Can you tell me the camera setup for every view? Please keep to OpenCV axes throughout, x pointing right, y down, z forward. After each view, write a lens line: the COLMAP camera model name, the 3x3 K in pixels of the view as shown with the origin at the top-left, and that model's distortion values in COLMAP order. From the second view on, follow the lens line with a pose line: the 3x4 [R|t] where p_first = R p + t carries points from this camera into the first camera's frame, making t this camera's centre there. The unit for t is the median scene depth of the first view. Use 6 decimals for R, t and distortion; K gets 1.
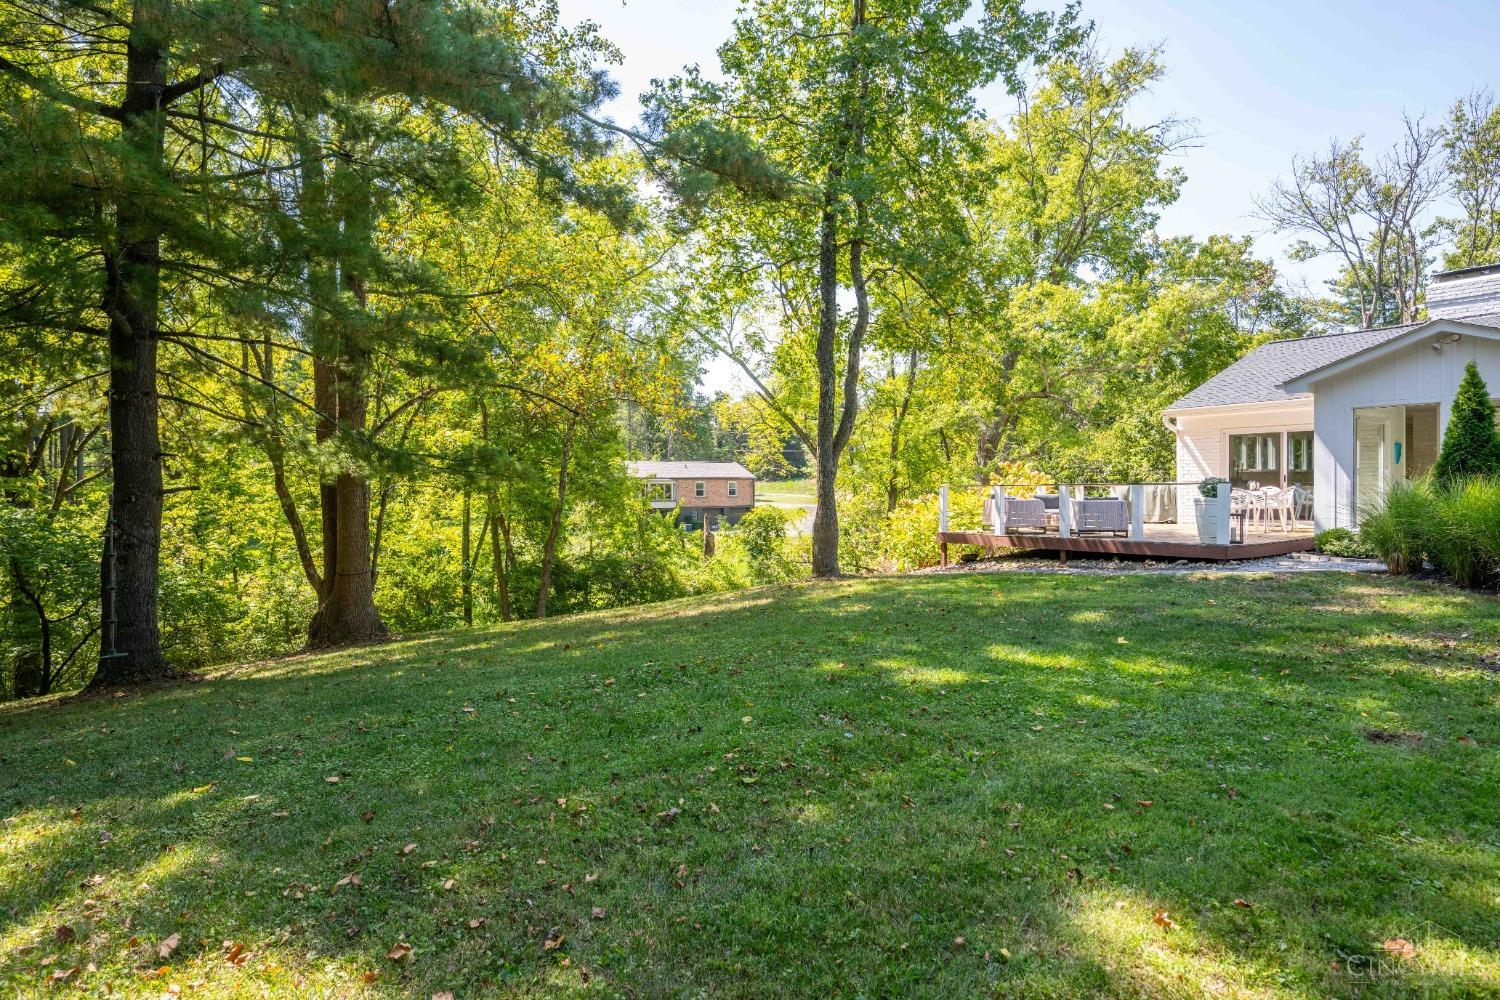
lens RADIAL K [[899.3, 0, 748.8], [0, 899.3, 496.2], [0, 0, 1]] dist [-0.000723, -0.001995]
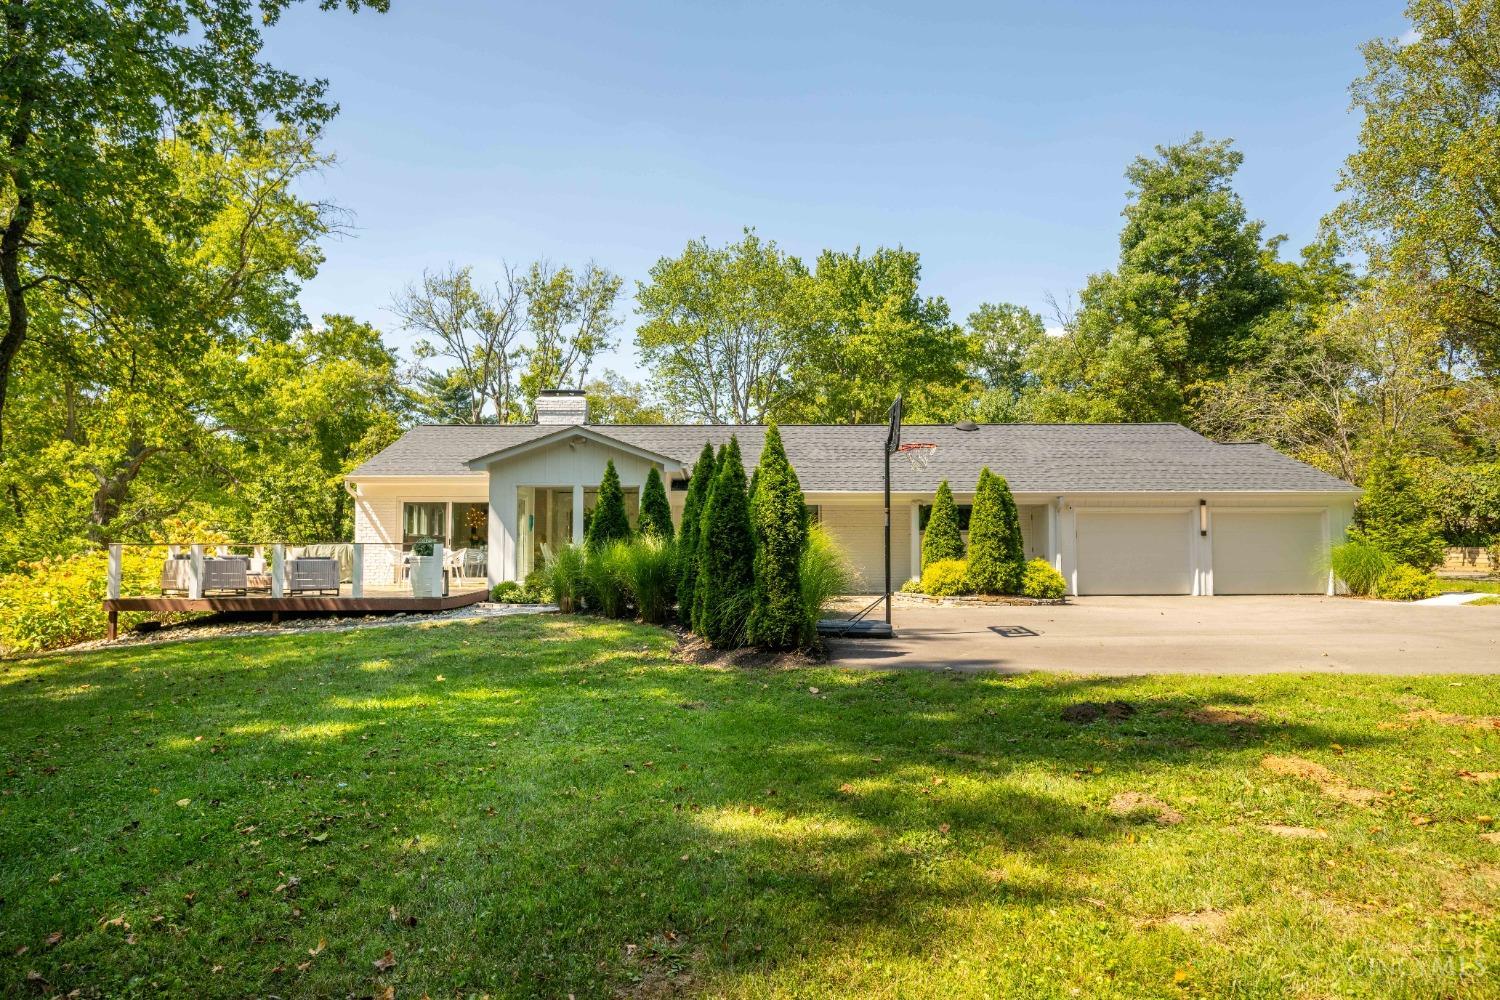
lens RADIAL K [[899.3, 0, 748.0], [0, 899.3, 503.0], [0, 0, 1]] dist [-0.000723, -0.001995]
pose [[0.539531, 0.053692, 0.840252, -0.210314], [0.006584, 0.997665, -0.067979, 0.013598], [-0.841940, 0.042209, 0.537917, 0.042248]]
